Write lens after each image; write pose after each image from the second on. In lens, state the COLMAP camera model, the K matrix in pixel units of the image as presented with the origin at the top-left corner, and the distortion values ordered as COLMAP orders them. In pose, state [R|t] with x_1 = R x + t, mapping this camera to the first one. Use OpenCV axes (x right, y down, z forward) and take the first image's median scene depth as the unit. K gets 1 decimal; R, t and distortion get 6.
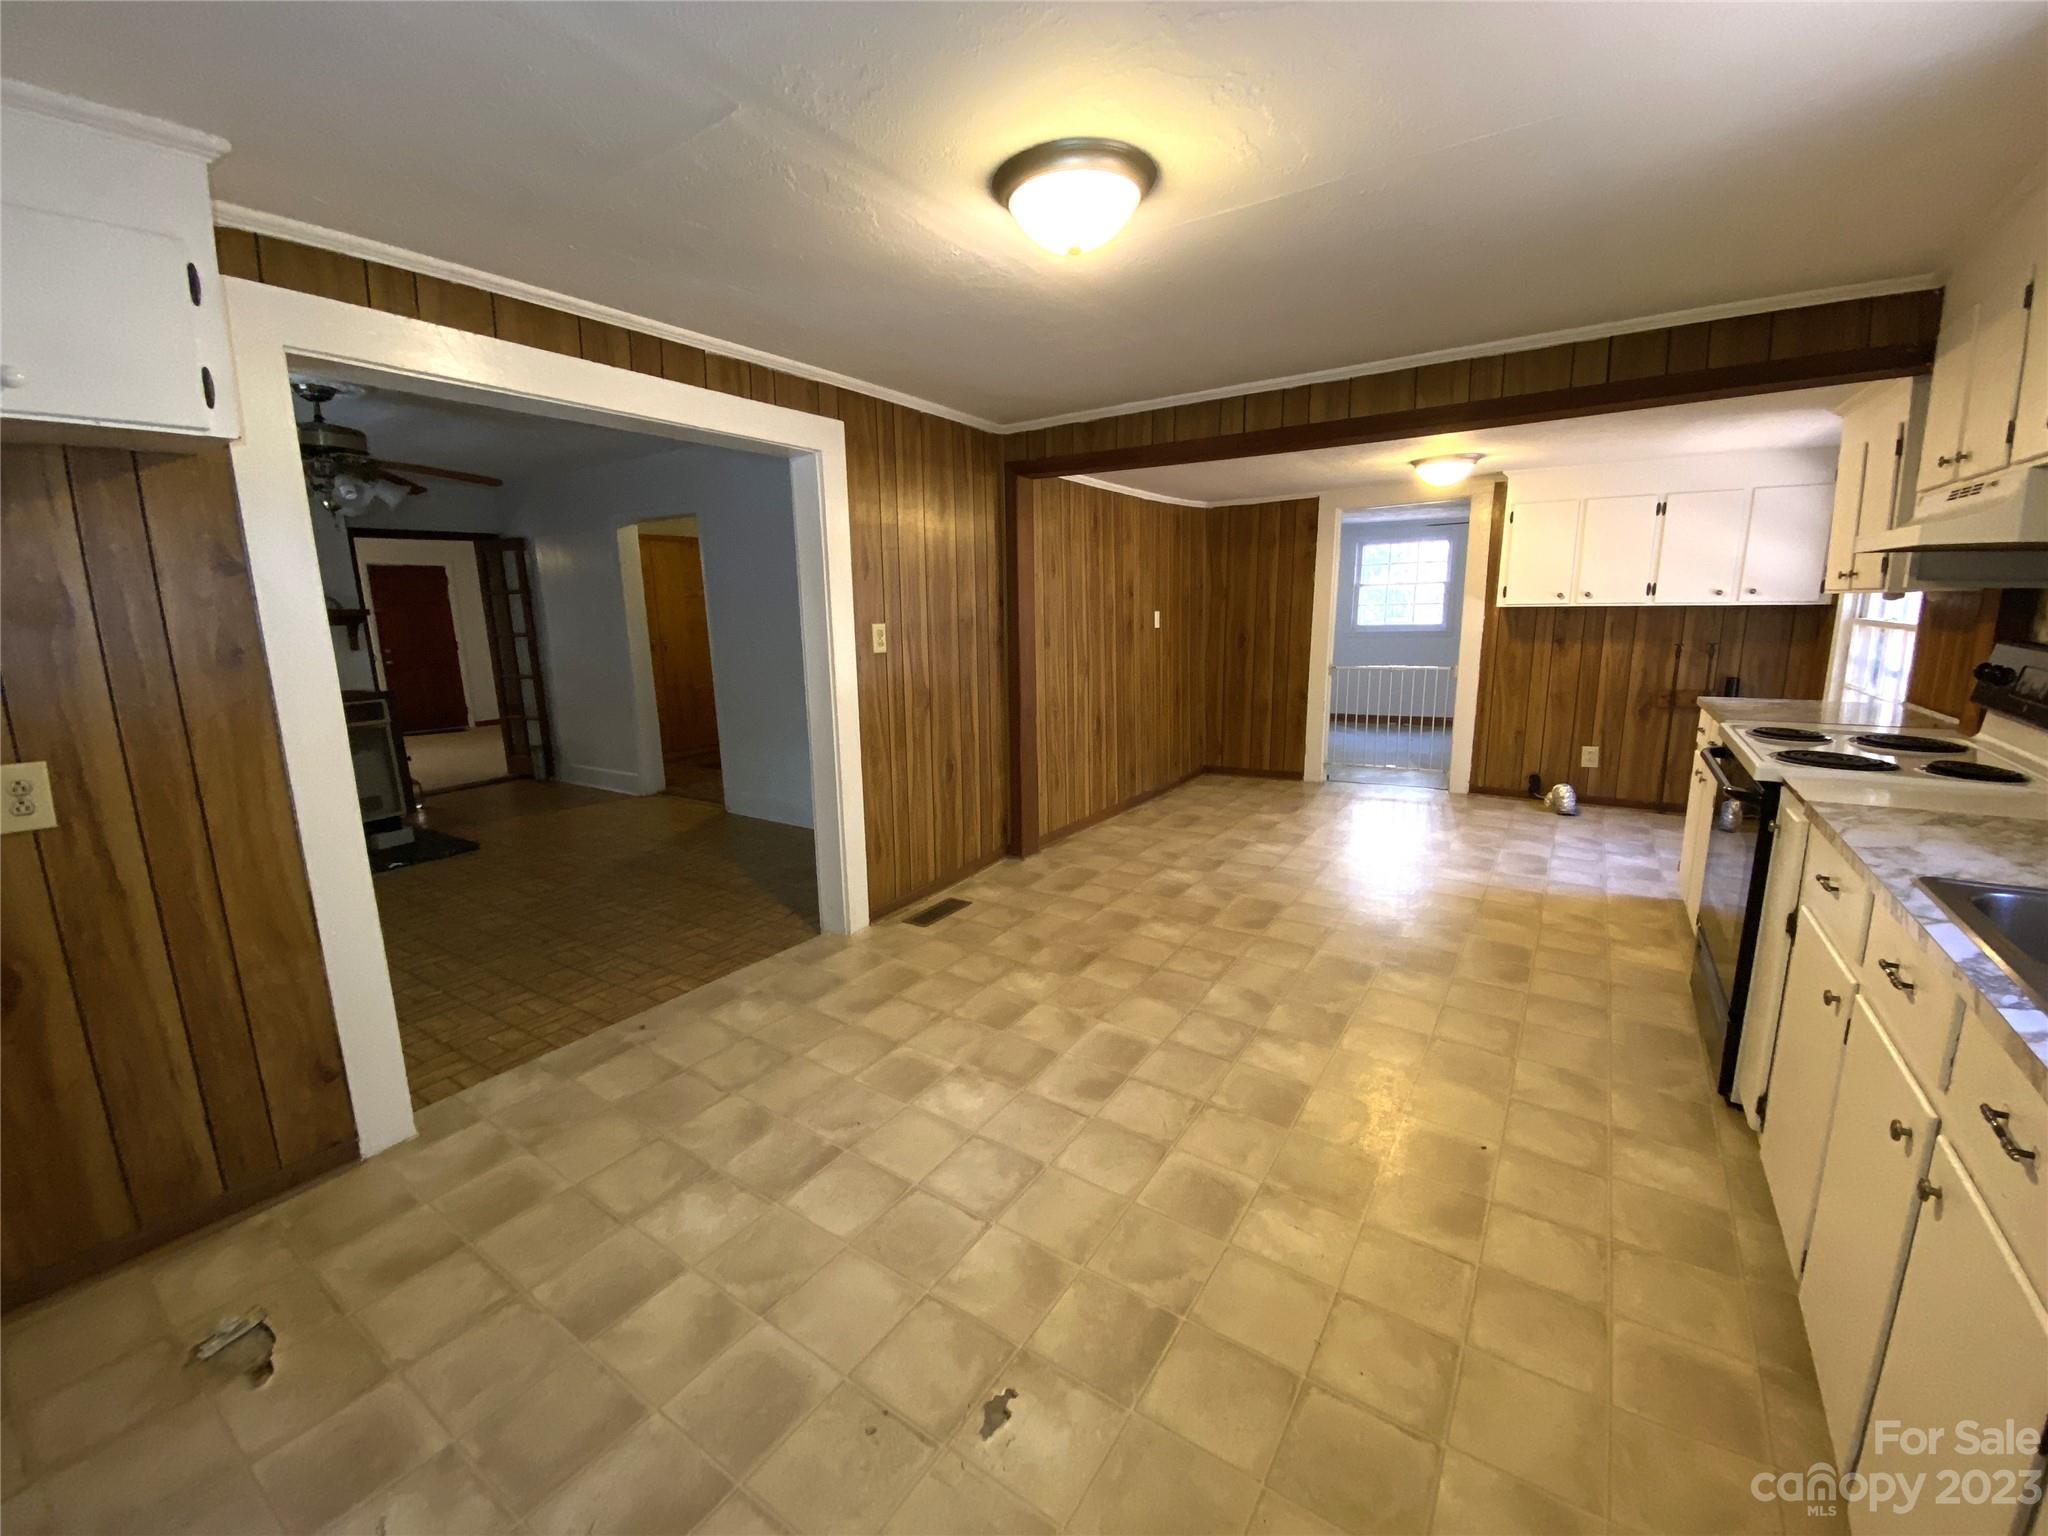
lens RADIAL K [[829.5, 0, 1020.8], [0, 829.5, 774.0], [0, 0, 1]] dist [0.029556, -0.022590]
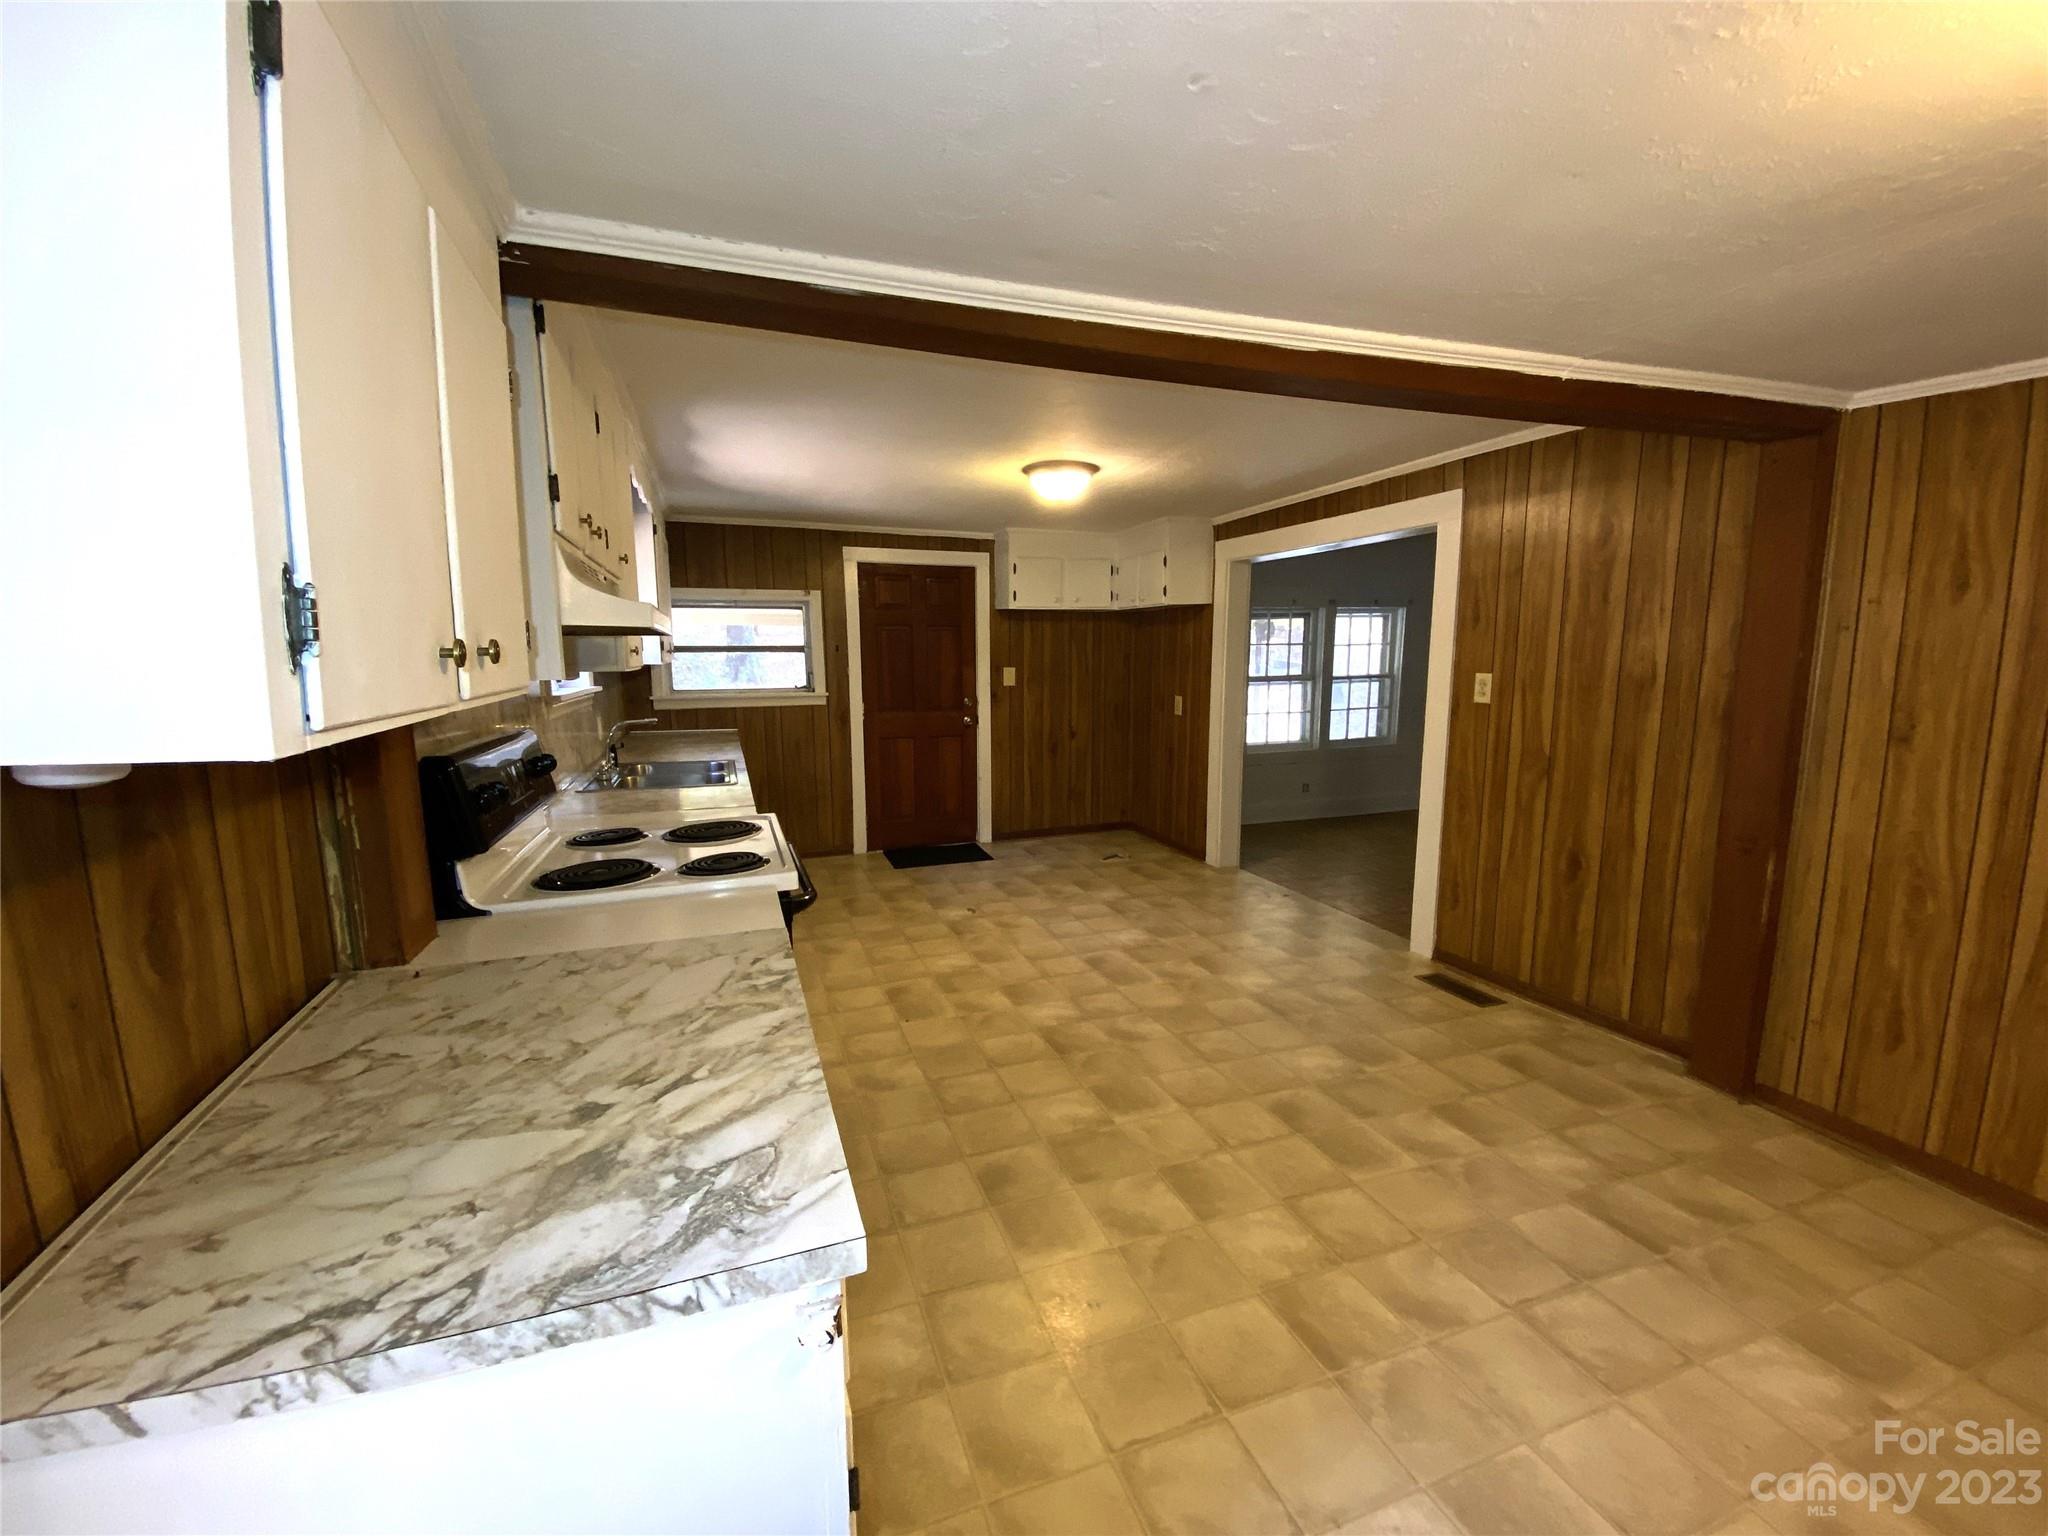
lens RADIAL K [[829.5, 0, 1020.8], [0, 829.5, 774.0], [0, 0, 1]] dist [0.029556, -0.022590]
pose [[-0.595012, 0.133197, -0.792602, 1.254837], [-0.149595, 0.950585, 0.272048, -0.335694], [0.789672, 0.280442, -0.545684, 1.499466]]
